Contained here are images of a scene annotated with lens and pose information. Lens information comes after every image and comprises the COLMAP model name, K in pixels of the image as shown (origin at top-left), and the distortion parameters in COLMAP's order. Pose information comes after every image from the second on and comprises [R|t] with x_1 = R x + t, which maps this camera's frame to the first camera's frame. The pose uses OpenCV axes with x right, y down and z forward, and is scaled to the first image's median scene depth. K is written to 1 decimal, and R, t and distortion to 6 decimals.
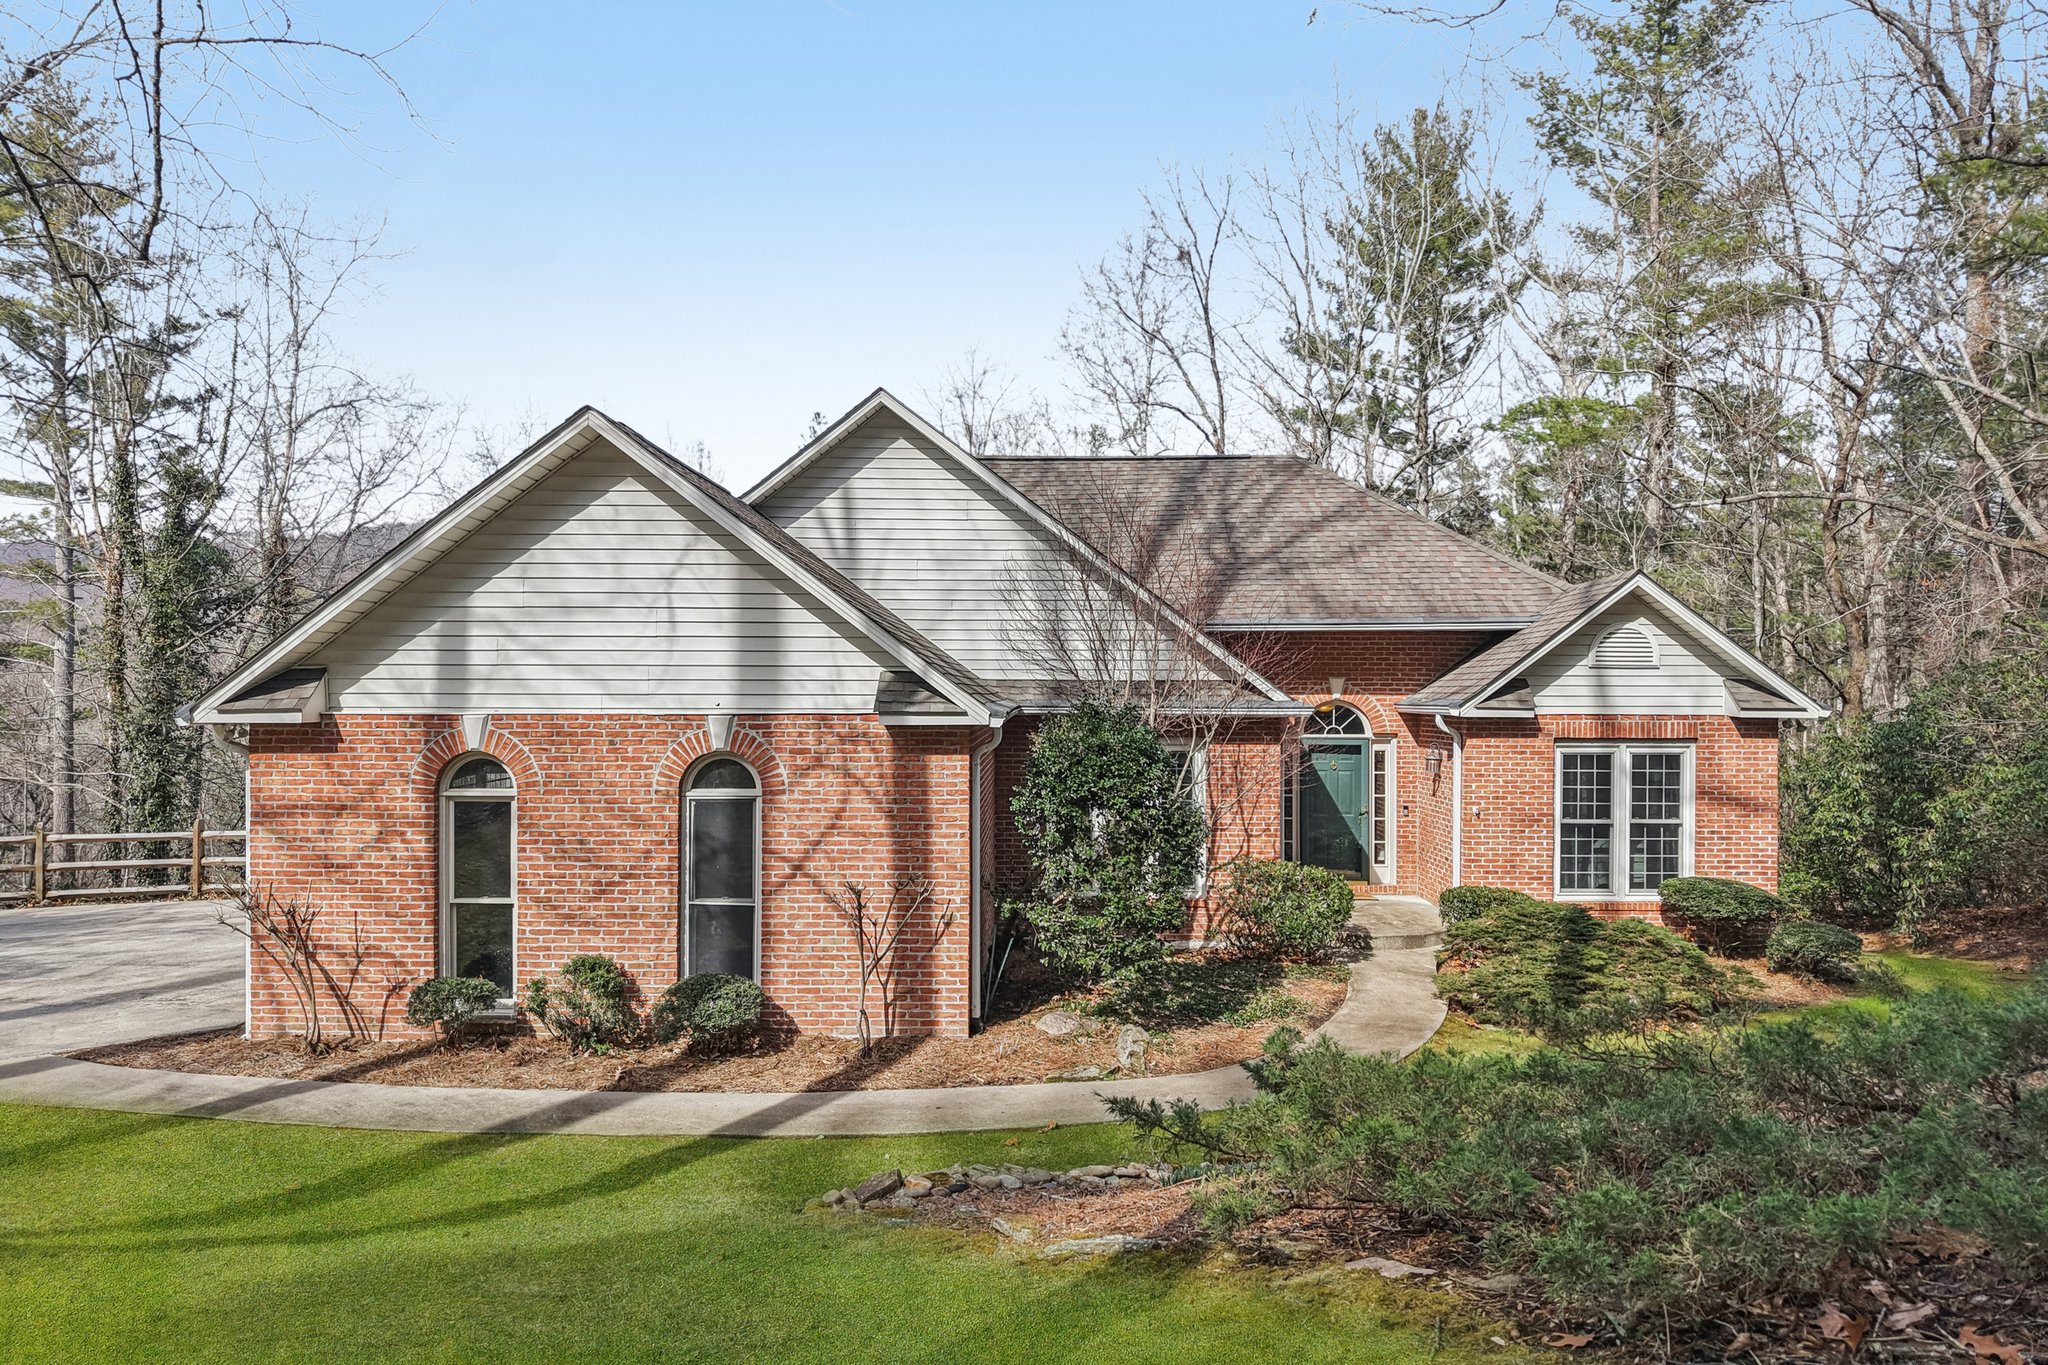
lens RADIAL K [[1385.4, 0, 1017.9], [0, 1385.4, 694.6], [0, 0, 1]] dist [0.012483, -0.001445]
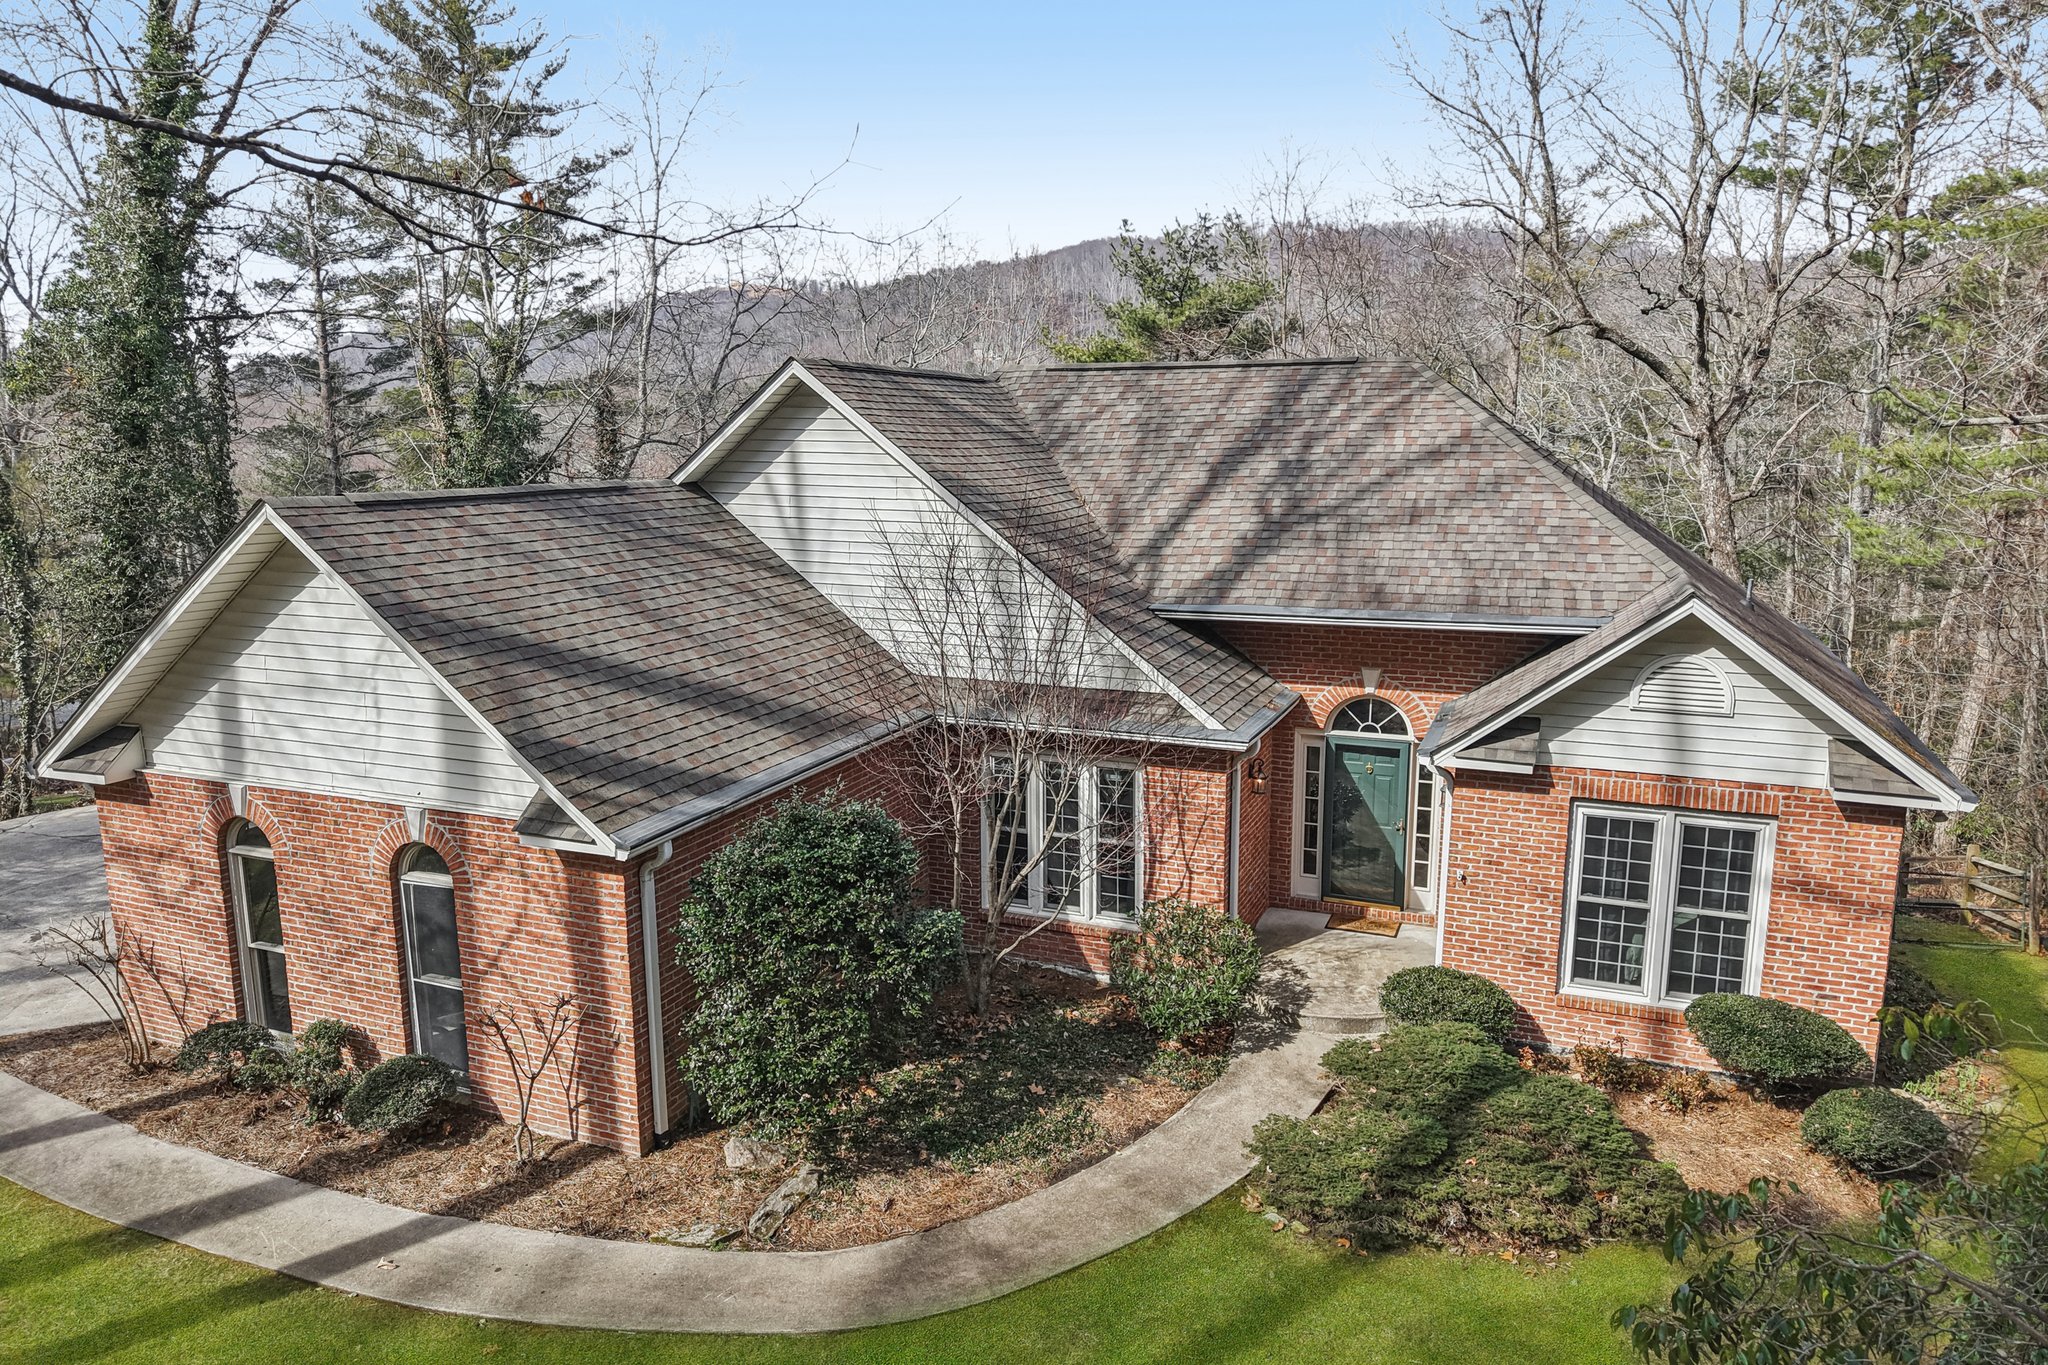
lens RADIAL K [[1375.2, 0, 1024.0], [0, 1375.2, 682.5], [0, 0, 1]] dist [0.003974, 0.001250]
pose [[0.930352, 0.060911, -0.361573, 0.530530], [0.006497, 0.983212, 0.182351, -0.245173], [0.366610, -0.172000, 0.914338, 0.275190]]
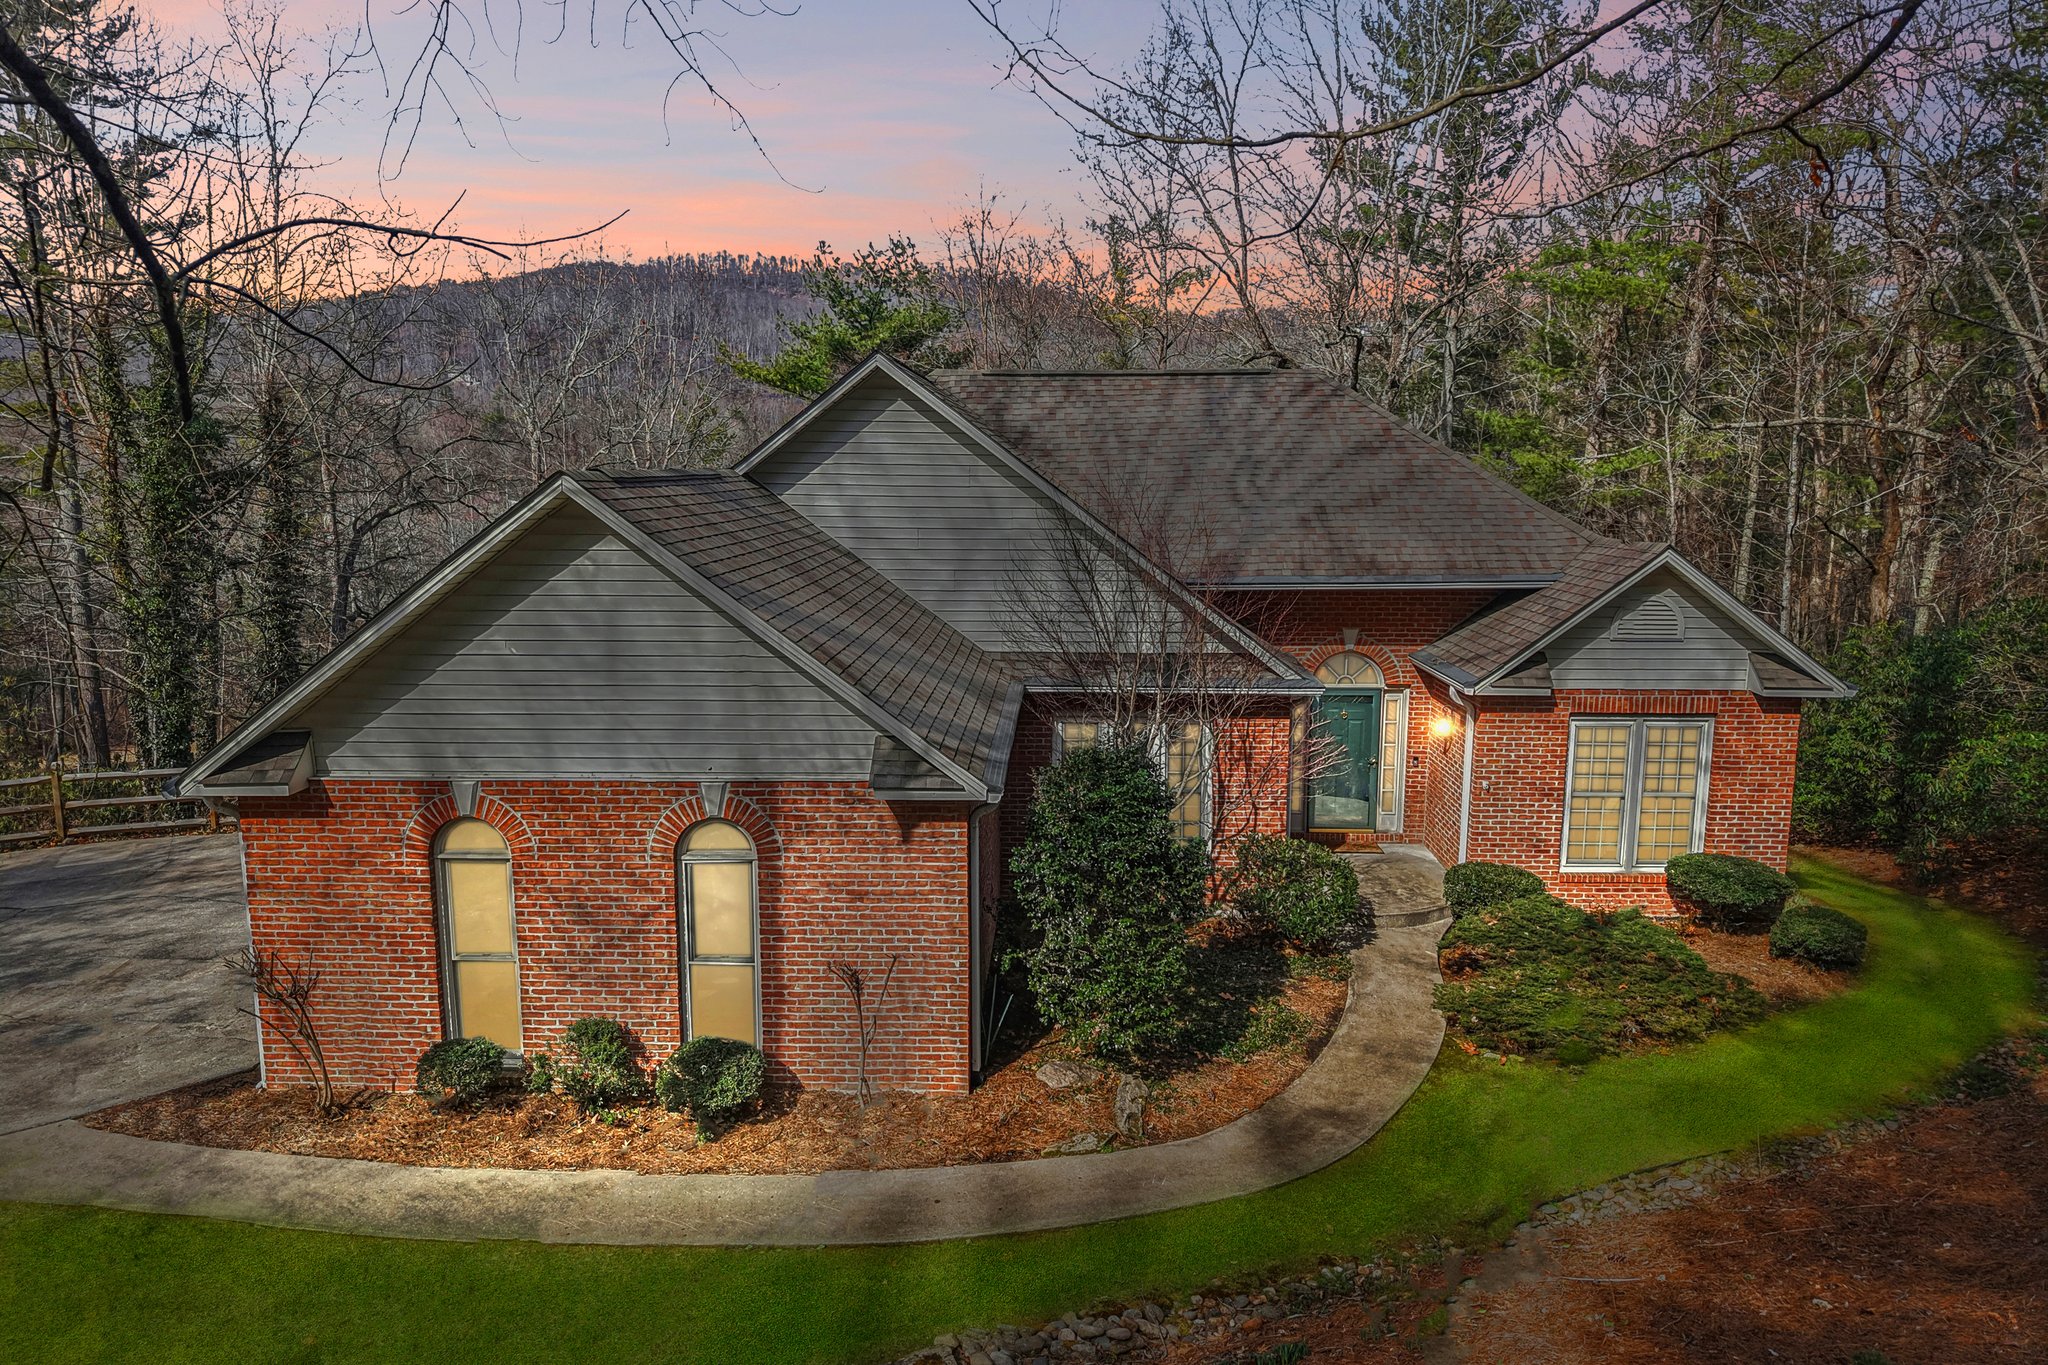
lens RADIAL K [[1380.2, 0, 1020.0], [0, 1380.2, 674.8], [0, 0, 1]] dist [0.011564, -0.001159]
pose [[0.999918, -0.001489, -0.012729, 0.014799], [0.003438, 0.987993, 0.154458, -0.207638], [0.012346, -0.154489, 0.987917, 0.048742]]
